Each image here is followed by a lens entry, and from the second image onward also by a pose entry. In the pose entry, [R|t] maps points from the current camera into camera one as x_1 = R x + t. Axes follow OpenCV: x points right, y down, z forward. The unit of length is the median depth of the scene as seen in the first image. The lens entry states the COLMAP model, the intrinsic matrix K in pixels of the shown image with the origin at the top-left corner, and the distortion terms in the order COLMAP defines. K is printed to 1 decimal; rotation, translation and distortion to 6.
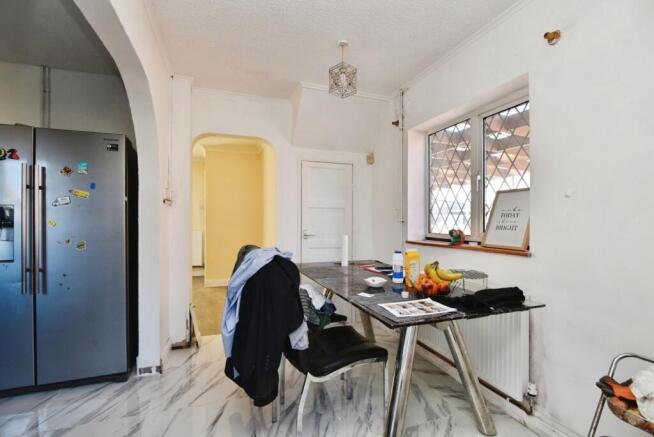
lens RADIAL K [[305.6, 0, 328.4], [0, 305.6, 220.0], [0, 0, 1]] dist [-0.021730, -0.000178]
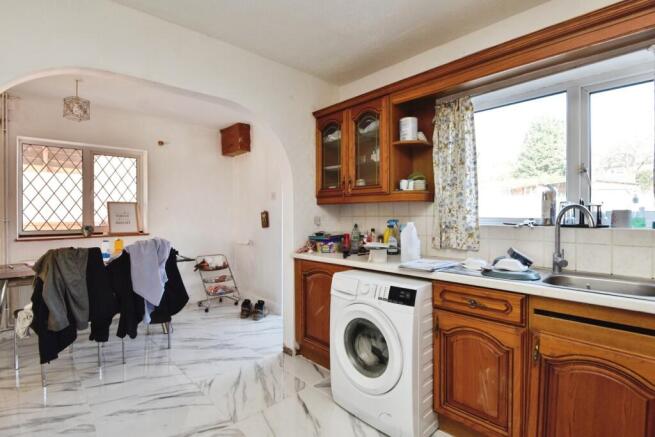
lens RADIAL K [[306.0, 0, 322.2], [0, 306.0, 218.2], [0, 0, 1]] dist [-0.021730, -0.000178]
pose [[-0.397713, -0.018073, 0.917332, -1.590897], [-0.002049, 0.999821, 0.018810, -0.039098], [-0.917507, 0.005601, -0.397679, 0.607042]]
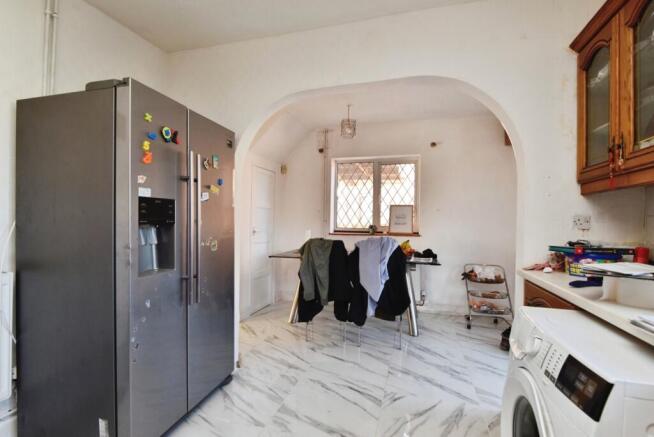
lens RADIAL K [[316.9, 0, 332.4], [0, 316.9, 221.7], [0, 0, 1]] dist [-0.005762, -0.000649]
pose [[0.576846, -0.000514, 0.816853, -1.397504], [-0.013259, 0.999862, 0.009992, -0.003753], [-0.816745, -0.016595, 0.576760, 0.141435]]
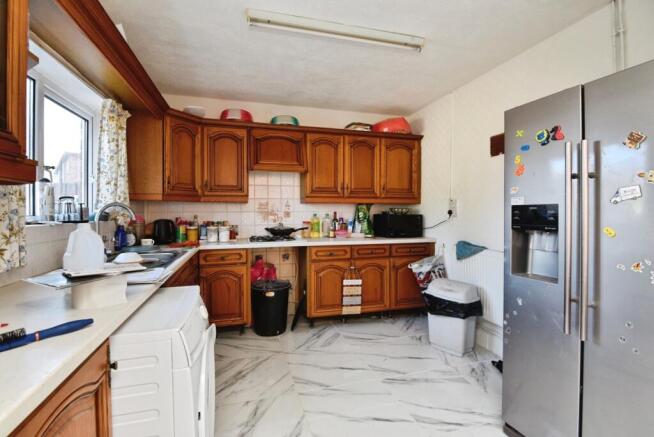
lens RADIAL K [[305.6, 0, 326.8], [0, 305.6, 212.0], [0, 0, 1]] dist [-0.021730, -0.000178]
pose [[-0.076462, -0.004078, -0.997064, -0.269886], [-0.002036, 0.999990, -0.003934, -0.025102], [0.997070, 0.001730, -0.076469, 0.468557]]
